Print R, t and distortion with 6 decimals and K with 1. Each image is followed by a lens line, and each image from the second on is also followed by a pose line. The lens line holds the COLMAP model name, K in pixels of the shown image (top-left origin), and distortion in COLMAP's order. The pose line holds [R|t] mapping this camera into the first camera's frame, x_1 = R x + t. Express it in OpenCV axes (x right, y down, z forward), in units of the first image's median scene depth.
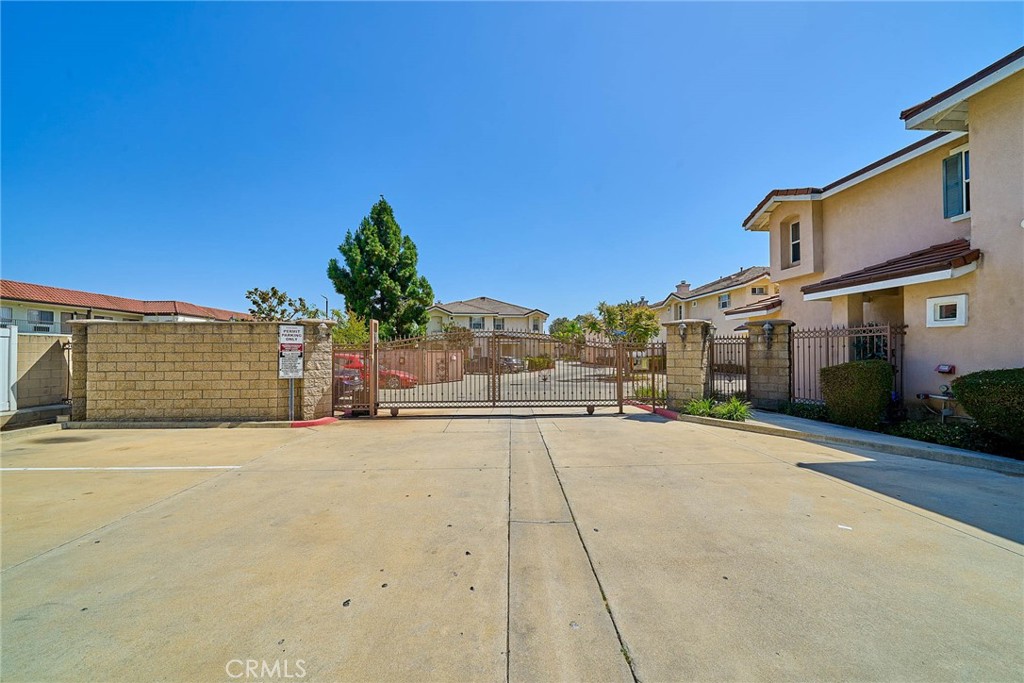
lens RADIAL K [[370.8, 0, 496.8], [0, 370.8, 347.1], [0, 0, 1]] dist [0.002111, -0.002746]
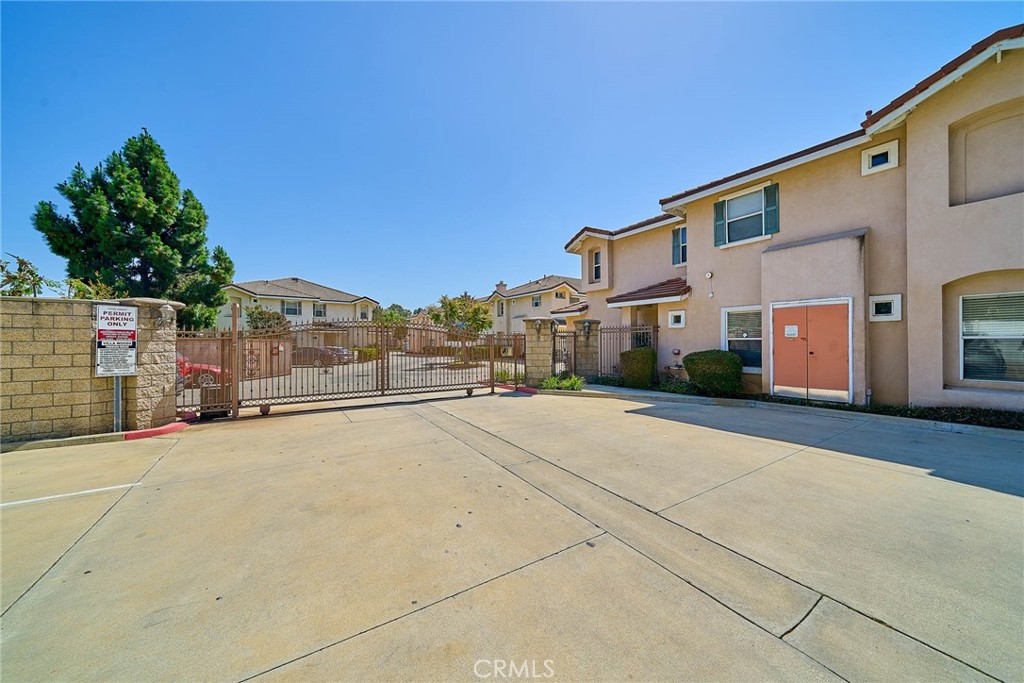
lens RADIAL K [[362.0, 0, 529.6], [0, 362.0, 337.9], [0, 0, 1]] dist [-0.000955, -0.000158]
pose [[0.845628, 0.007879, 0.533714, -0.204428], [-0.008963, 0.999960, -0.000561, -0.000225], [-0.533697, -0.004310, 0.845665, -0.058641]]
